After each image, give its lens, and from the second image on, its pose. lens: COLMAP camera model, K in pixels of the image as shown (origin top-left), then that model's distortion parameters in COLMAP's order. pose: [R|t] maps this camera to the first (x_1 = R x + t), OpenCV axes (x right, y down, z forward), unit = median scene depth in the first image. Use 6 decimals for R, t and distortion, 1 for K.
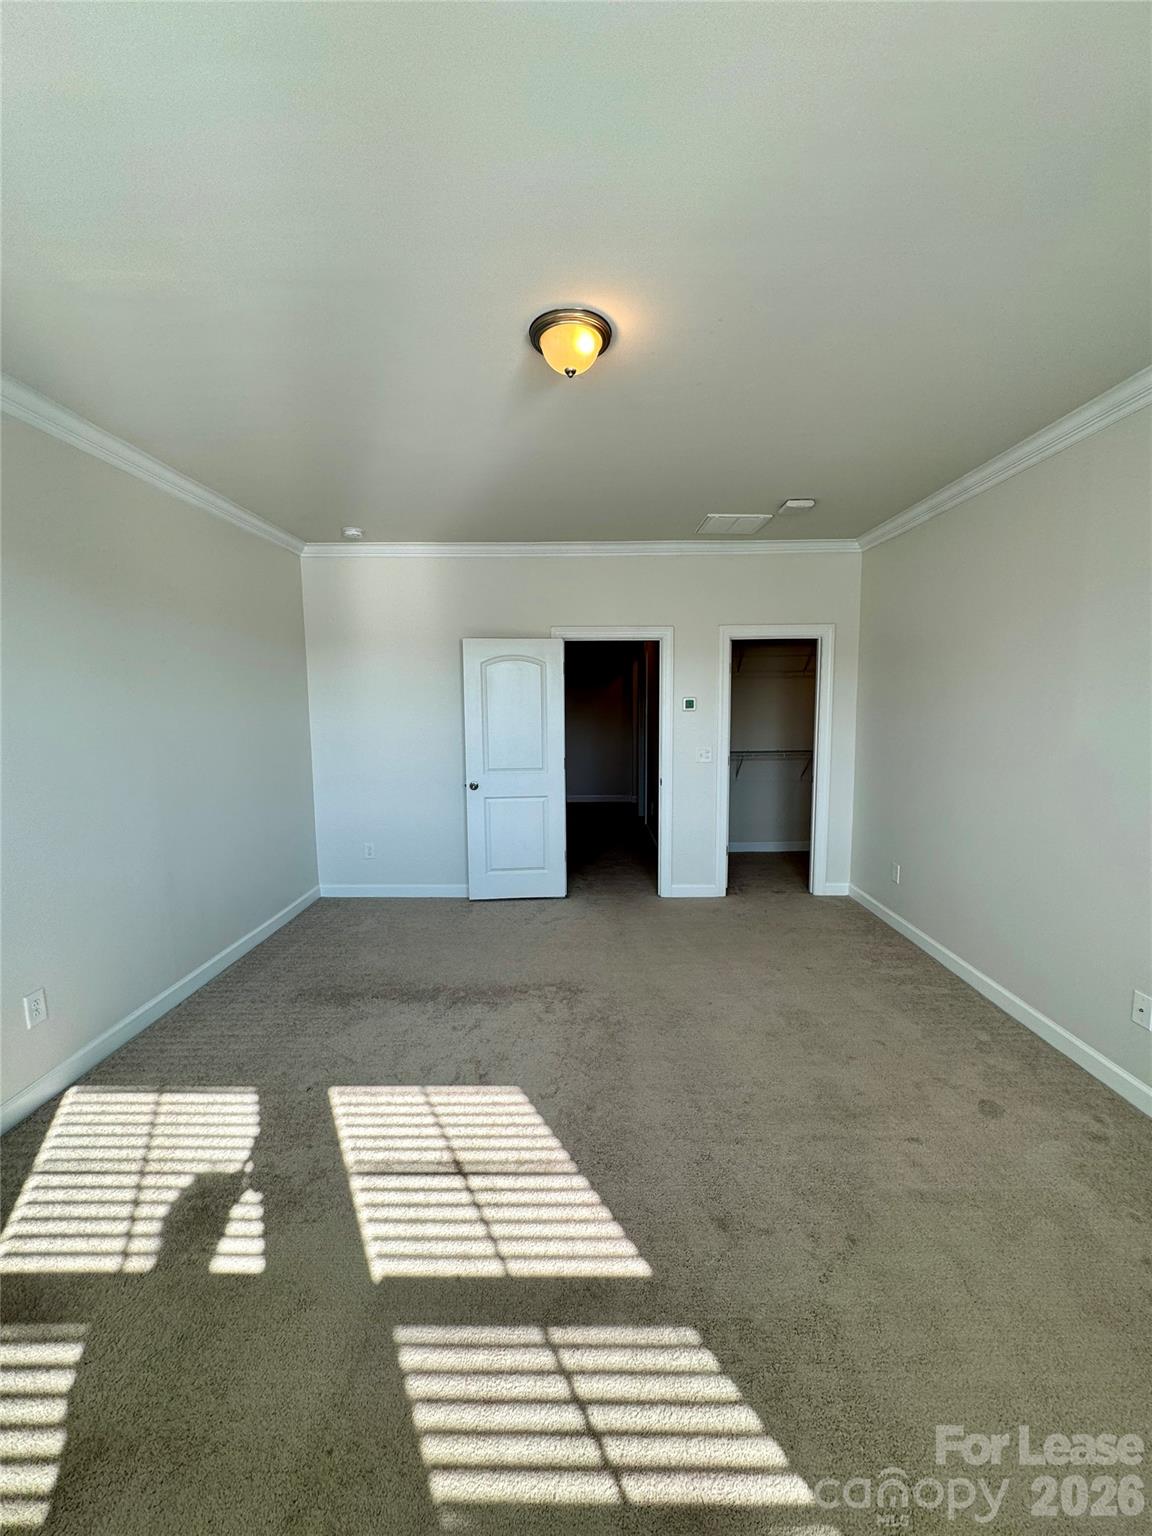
lens RADIAL K [[618.9, 0, 574.8], [0, 618.9, 766.2], [0, 0, 1]] dist [-0.003574, 0.001214]
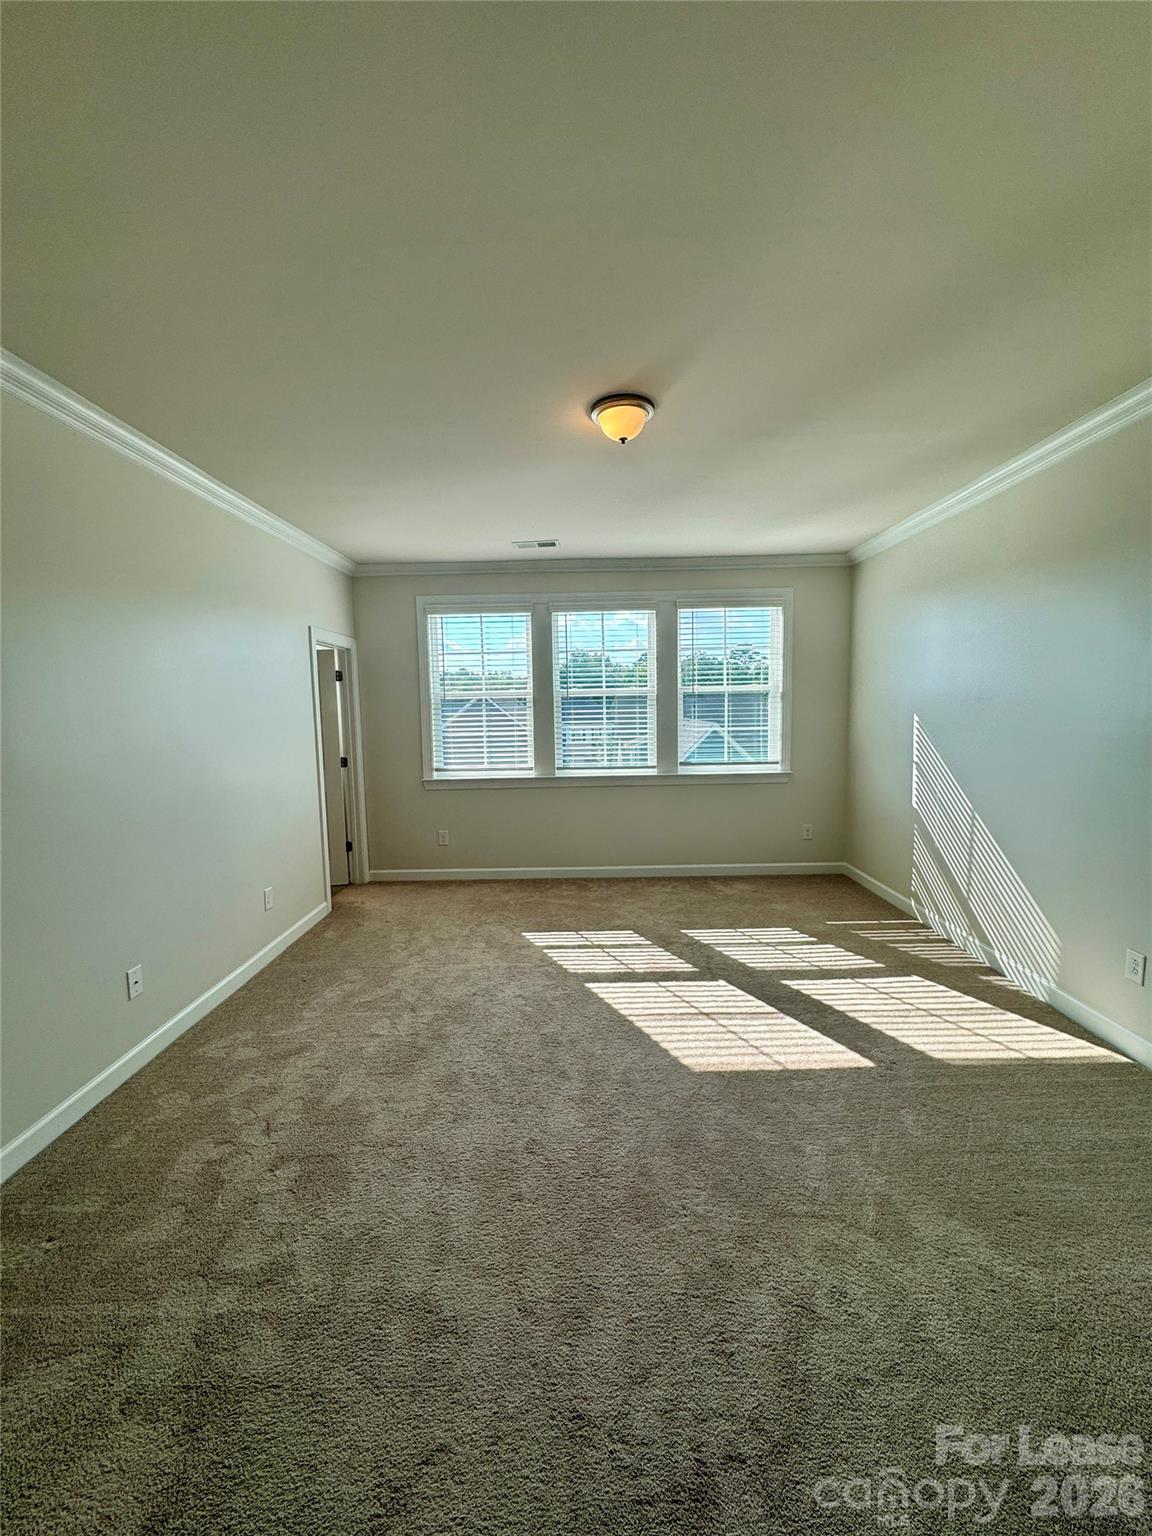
lens RADIAL K [[618.9, 0, 579.8], [0, 618.9, 769.9], [0, 0, 1]] dist [-0.003574, 0.001214]
pose [[-0.999767, 0.020894, -0.005334, 0.112764], [0.019327, 0.977917, 0.208096, -0.228236], [0.009565, 0.207945, -0.978094, 2.355198]]
